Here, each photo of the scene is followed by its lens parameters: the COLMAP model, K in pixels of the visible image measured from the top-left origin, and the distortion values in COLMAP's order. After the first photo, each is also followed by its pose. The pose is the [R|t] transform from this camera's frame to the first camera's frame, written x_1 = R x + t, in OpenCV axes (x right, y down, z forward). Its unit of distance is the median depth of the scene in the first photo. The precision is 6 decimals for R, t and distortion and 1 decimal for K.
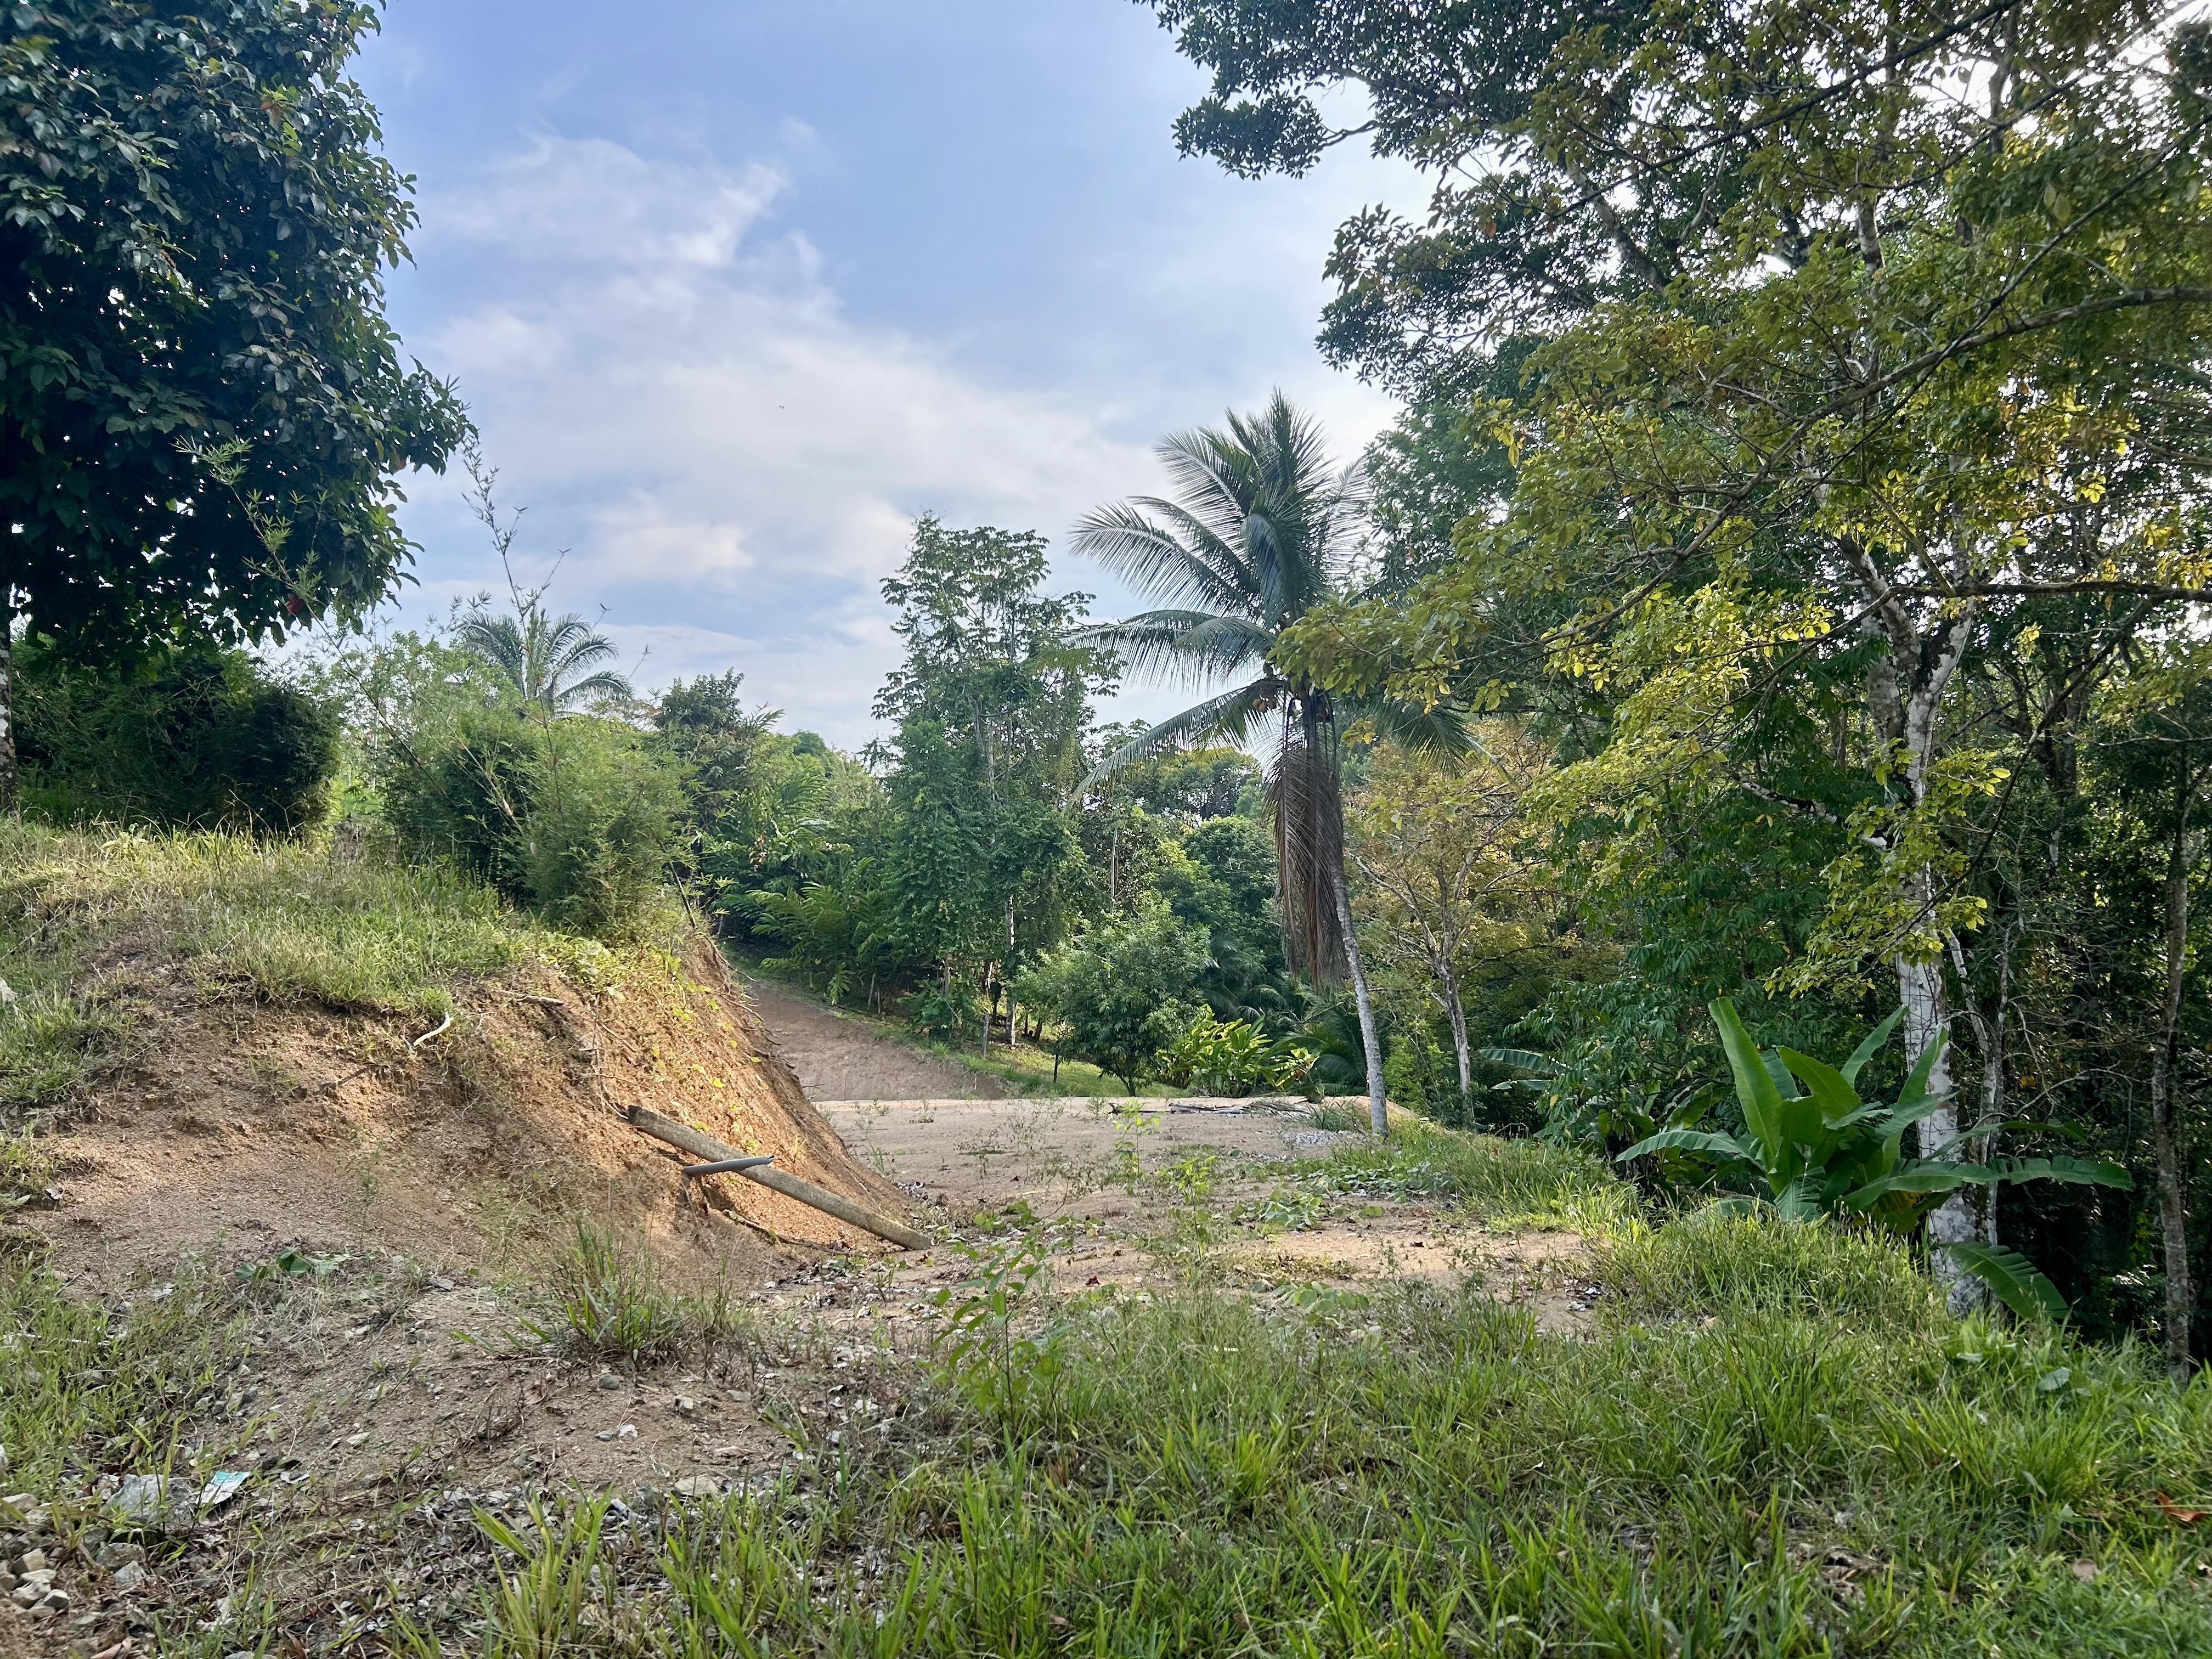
lens RADIAL K [[1667.4, 0, 1121.9], [0, 1667.4, 846.6], [0, 0, 1]] dist [0.041484, -0.030212]
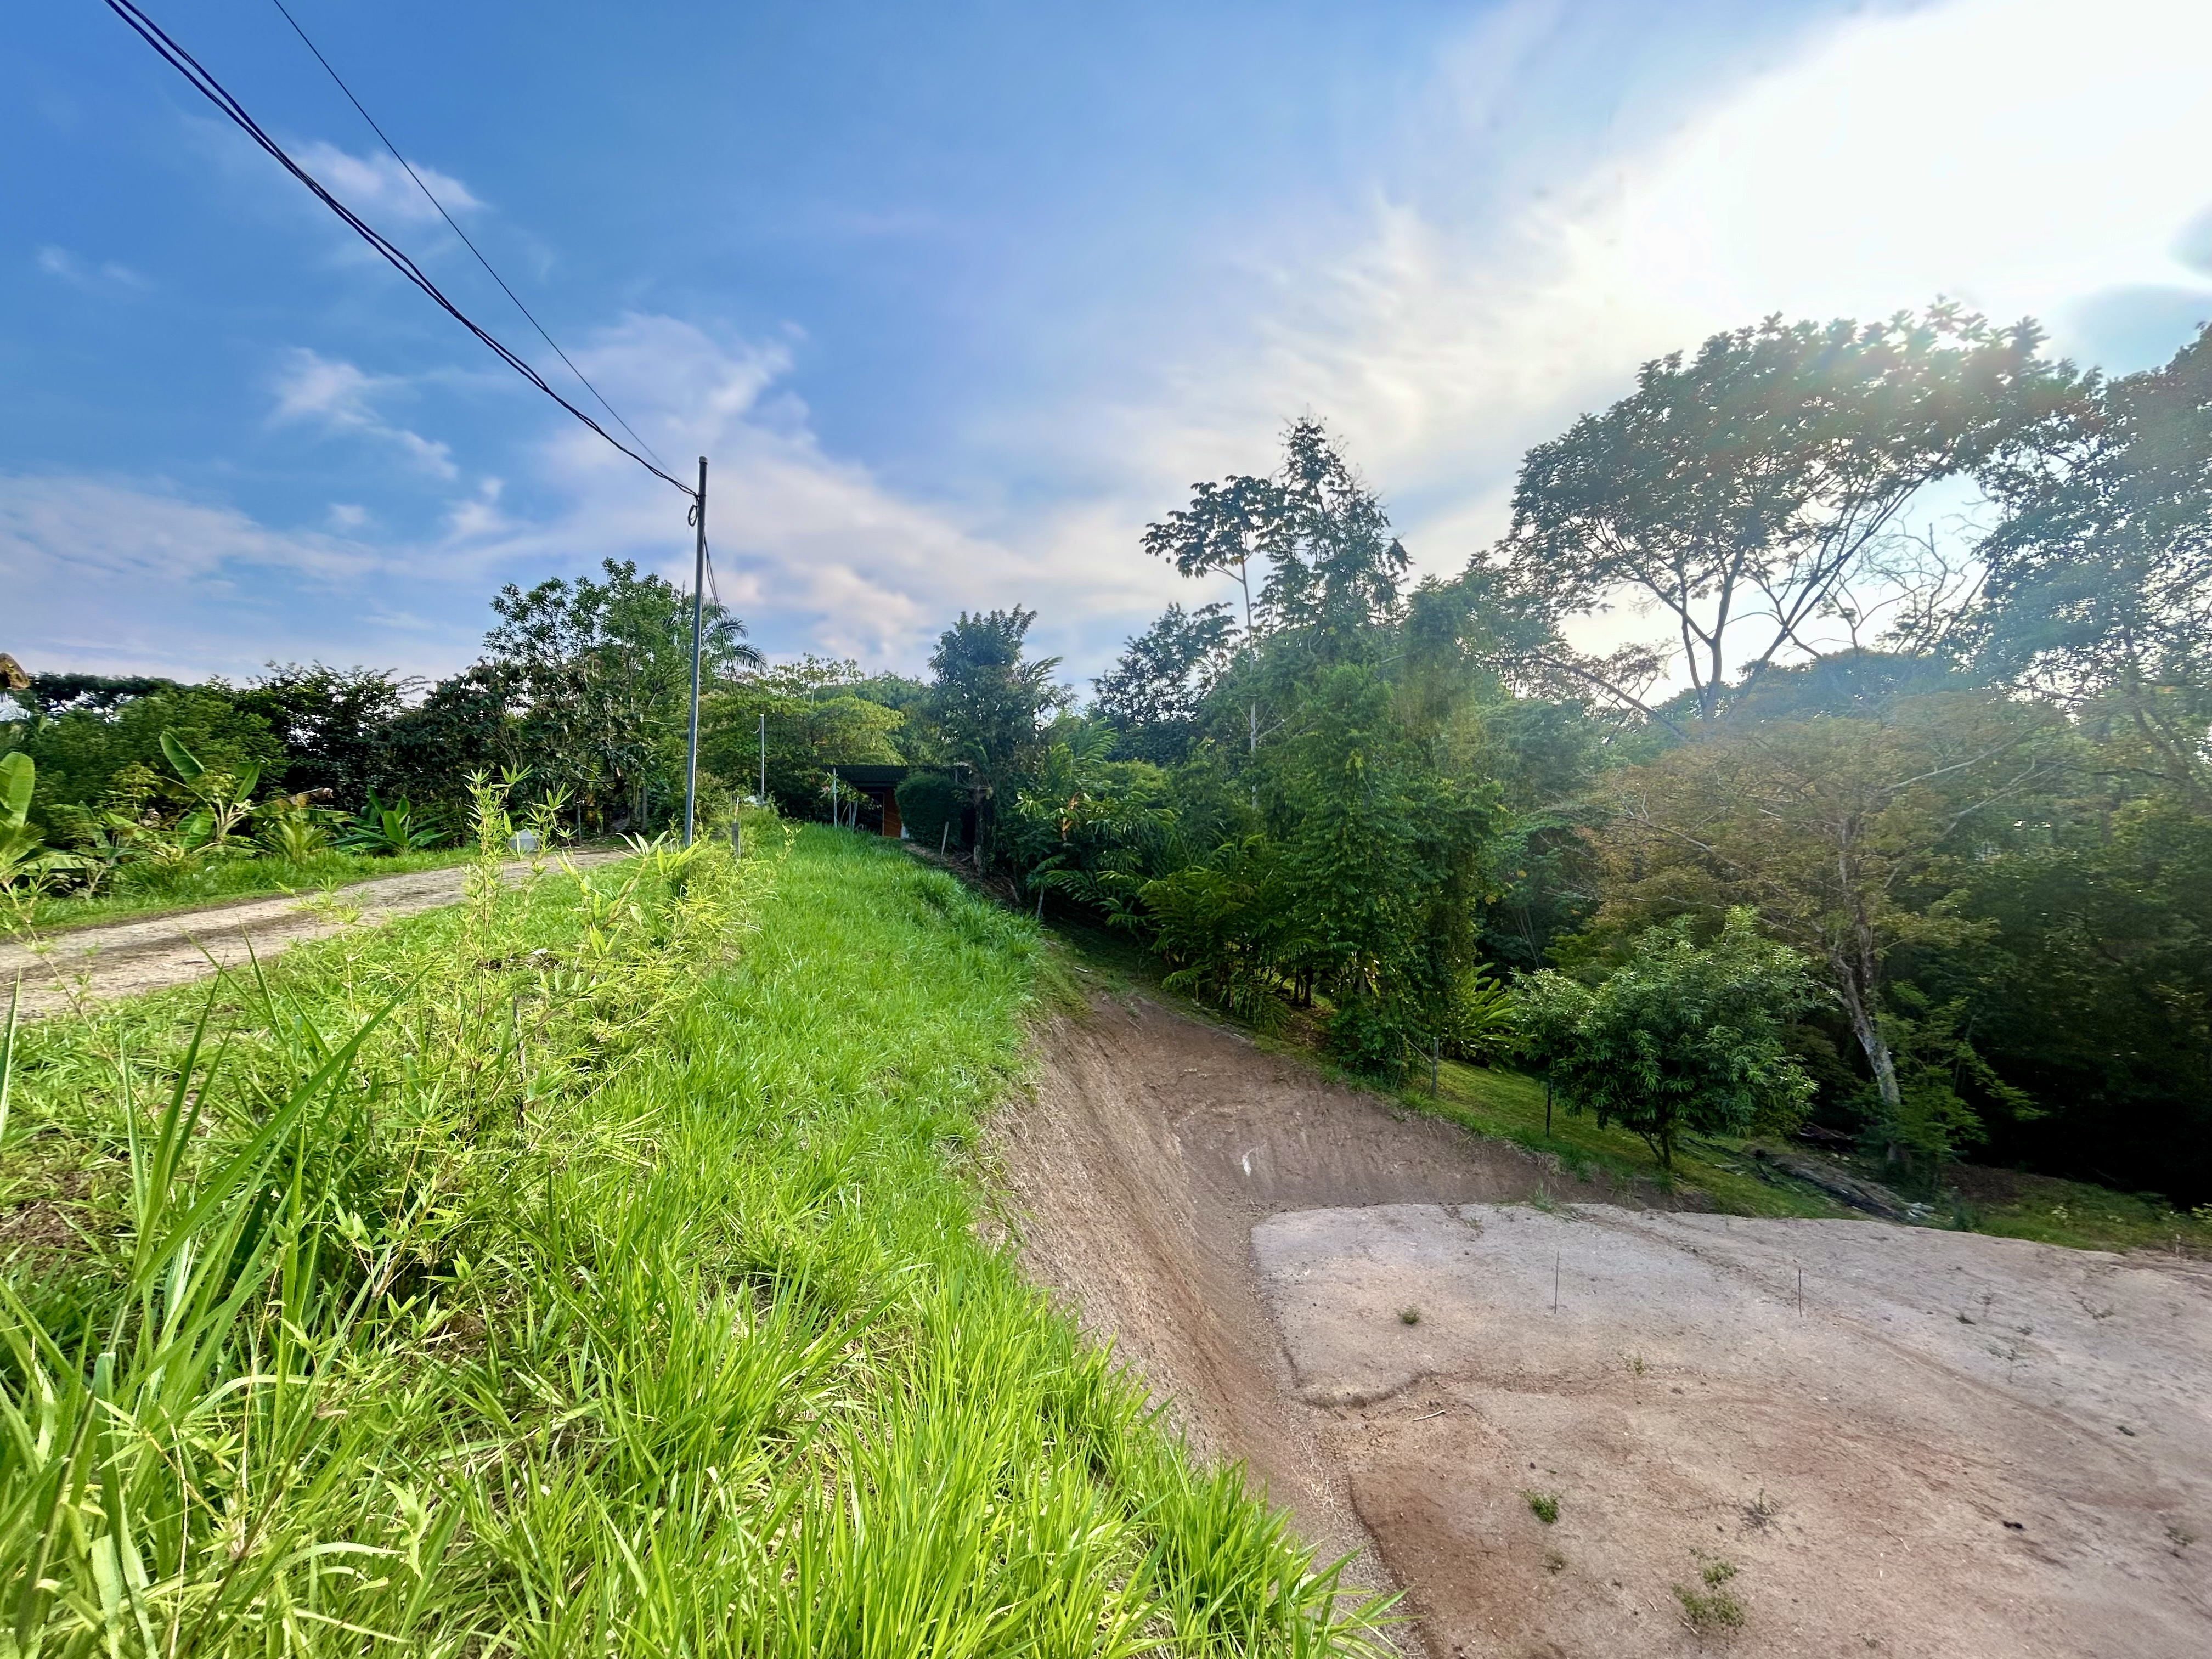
lens RADIAL K [[900.2, 0, 1100.4], [0, 900.2, 839.9], [0, 0, 1]] dist [-0.002472, 0.002353]
pose [[0.986807, 0.011570, 0.161490, -0.259537], [-0.022490, 0.997569, 0.065960, -0.016470], [-0.160334, -0.068722, 0.984668, 0.515453]]
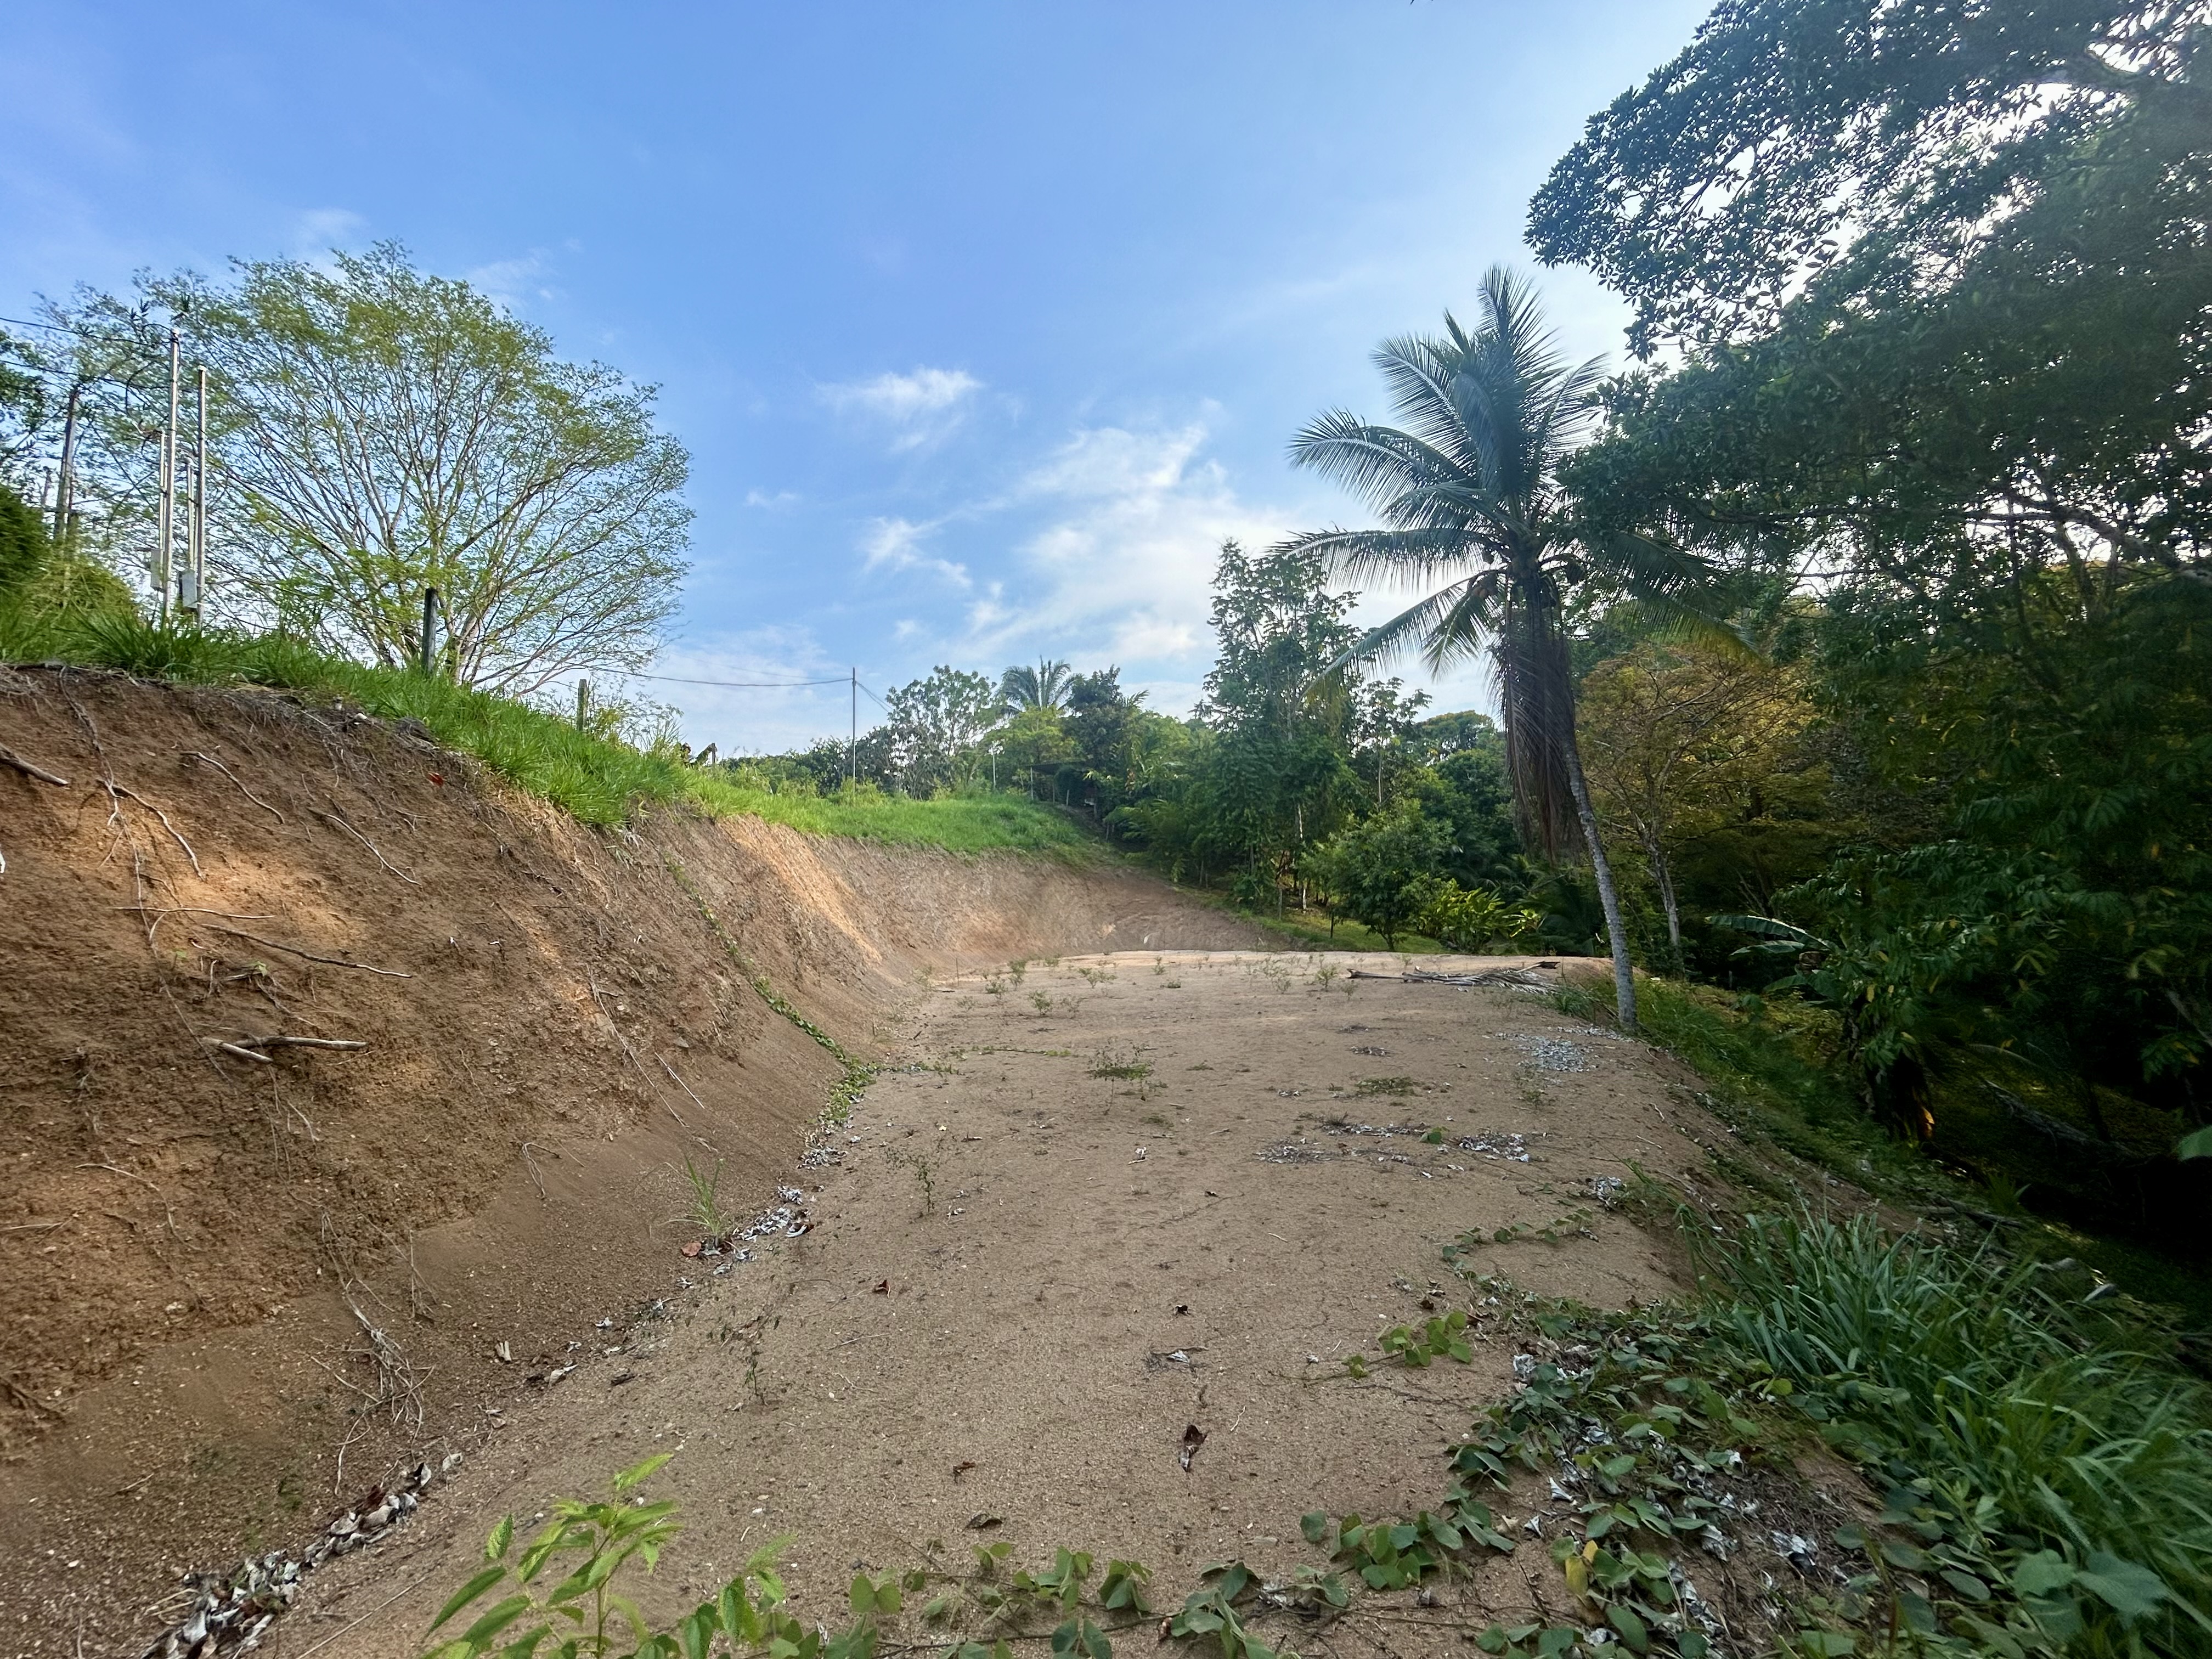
lens RADIAL K [[900.2, 0, 1113.8], [0, 900.2, 819.7], [0, 0, 1]] dist [-0.002472, 0.002353]
pose [[0.946709, -0.038790, -0.319745, 0.024660], [0.046457, 0.998786, 0.016381, 0.020807], [0.318721, -0.030363, 0.947362, 0.209306]]
